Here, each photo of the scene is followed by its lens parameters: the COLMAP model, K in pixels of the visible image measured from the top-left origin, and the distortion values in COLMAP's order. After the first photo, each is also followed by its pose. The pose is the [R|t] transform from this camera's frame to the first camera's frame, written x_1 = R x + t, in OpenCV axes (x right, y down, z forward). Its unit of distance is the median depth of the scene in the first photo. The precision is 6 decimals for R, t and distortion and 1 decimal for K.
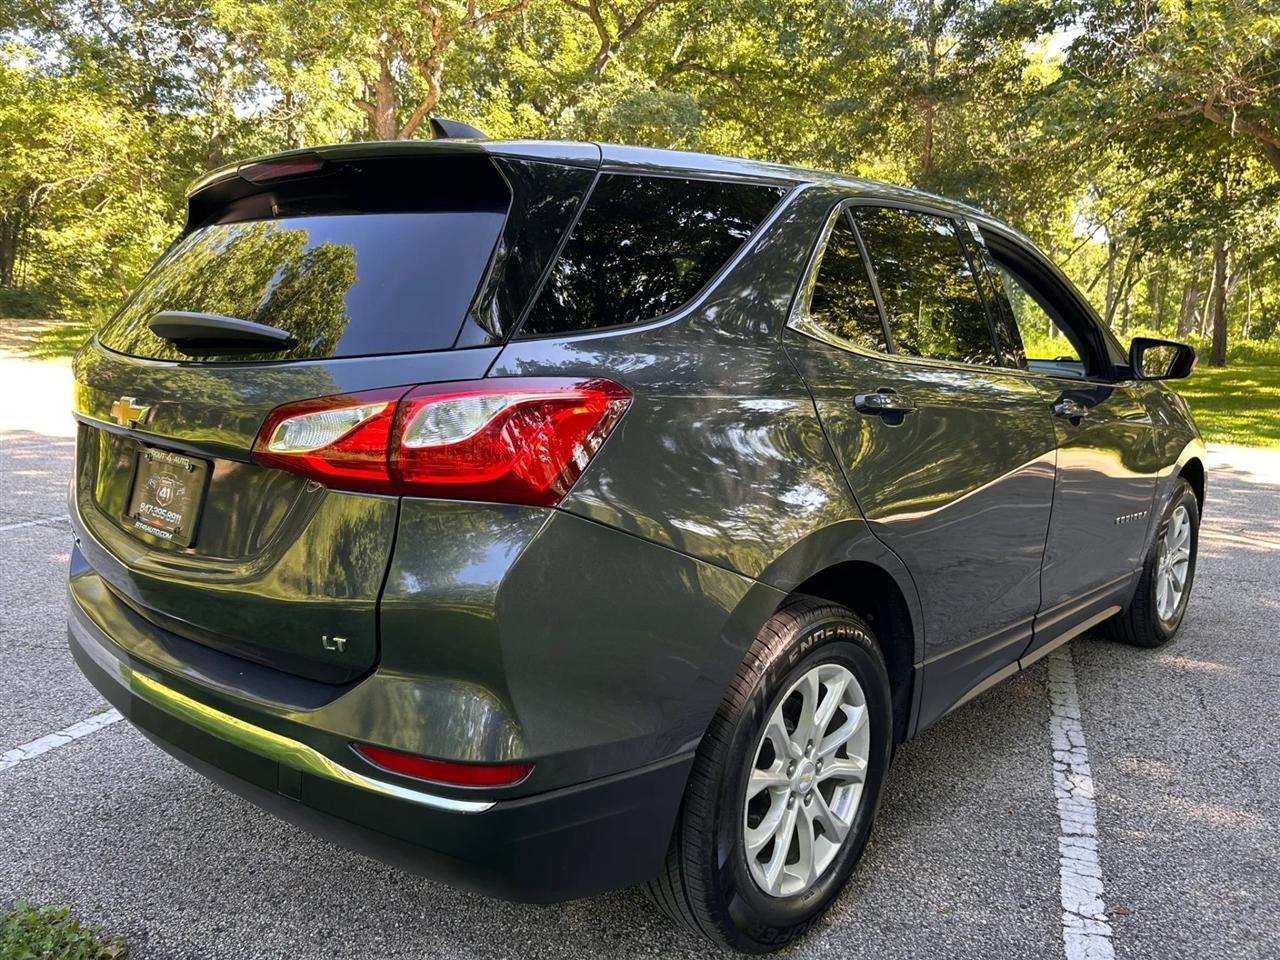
lens RADIAL K [[977.0, 0, 647.6], [0, 977.0, 488.7], [0, 0, 1]] dist [0.034720, -0.043818]
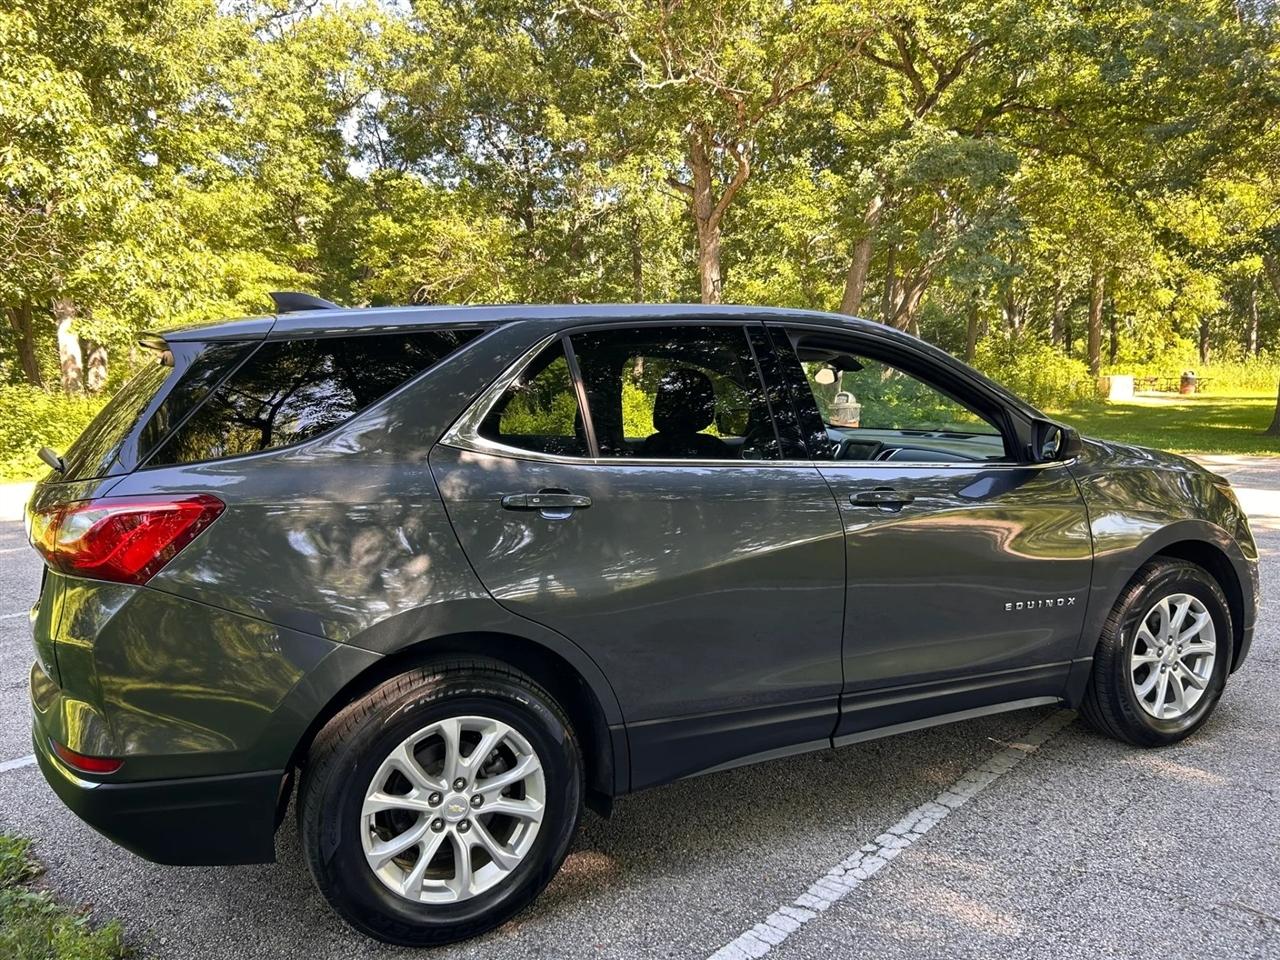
lens RADIAL K [[977.0, 0, 635.3], [0, 977.0, 488.2], [0, 0, 1]] dist [0.034720, -0.043818]
pose [[0.927877, -0.002752, -0.372877, 0.074719], [-0.017536, 0.998544, -0.051007, -0.004245], [0.372475, 0.053867, 0.926478, -0.006806]]
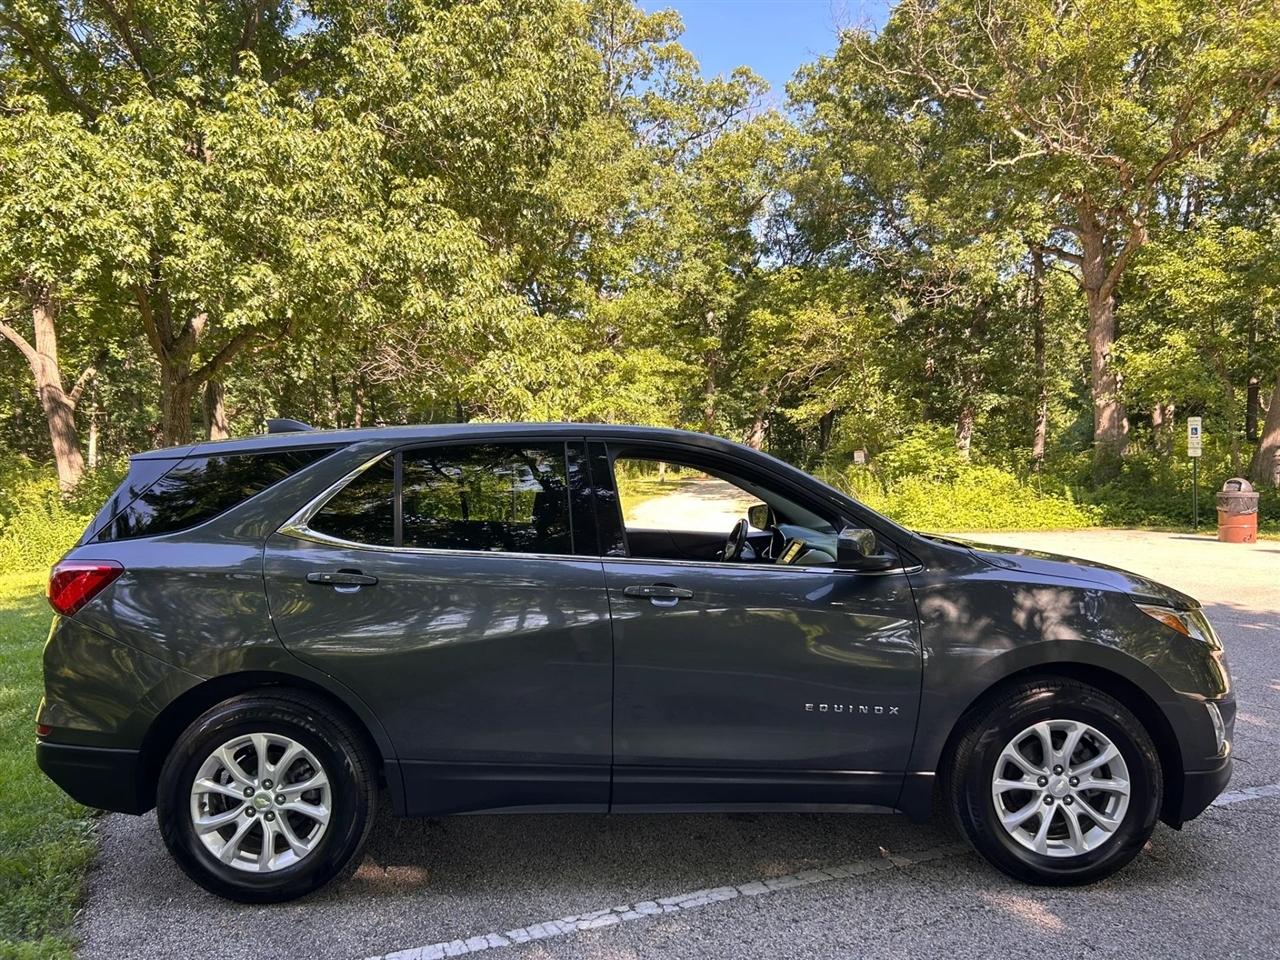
lens RADIAL K [[977.0, 0, 624.8], [0, 977.0, 488.7], [0, 0, 1]] dist [0.034720, -0.043818]
pose [[0.675868, -0.019003, -0.736777, 0.164308], [-0.087688, 0.990494, -0.105986, -0.009947], [0.731787, 0.136239, 0.667777, 0.023479]]
